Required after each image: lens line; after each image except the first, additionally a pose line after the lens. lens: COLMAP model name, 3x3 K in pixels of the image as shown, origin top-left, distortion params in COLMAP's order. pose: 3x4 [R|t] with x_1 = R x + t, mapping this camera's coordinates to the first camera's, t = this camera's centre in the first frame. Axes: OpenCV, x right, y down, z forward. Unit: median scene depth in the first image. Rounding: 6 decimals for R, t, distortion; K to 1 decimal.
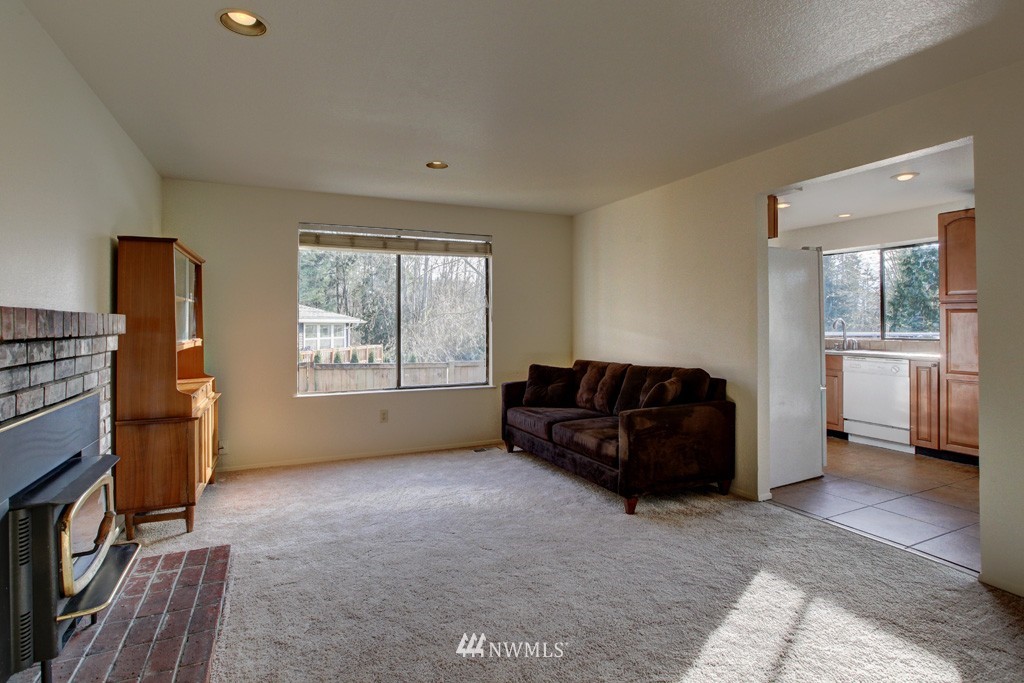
lens RADIAL K [[514.9, 0, 512.9], [0, 514.9, 320.1], [0, 0, 1]] dist [-0.002316, 0.000661]
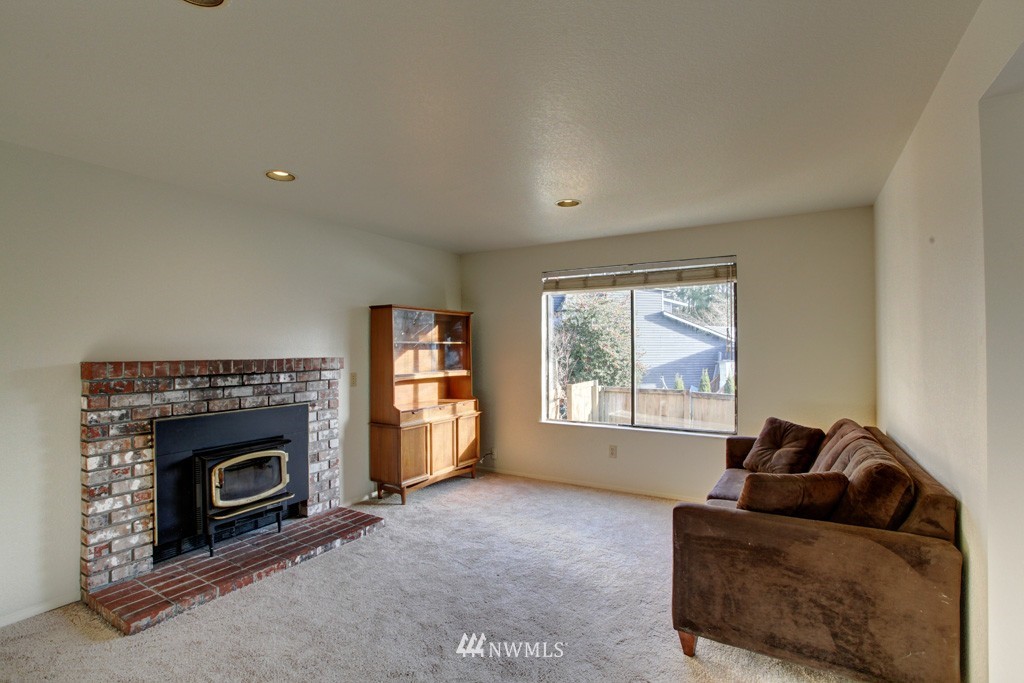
lens RADIAL K [[486.2, 0, 512.0], [0, 486.2, 341.5], [0, 0, 1]] dist [-0.031109, 0.000692]
pose [[0.561859, -0.007084, -0.827203, 0.582450], [0.003876, 0.999975, -0.005931, -0.034751], [0.827224, 0.000126, 0.561872, 0.413306]]
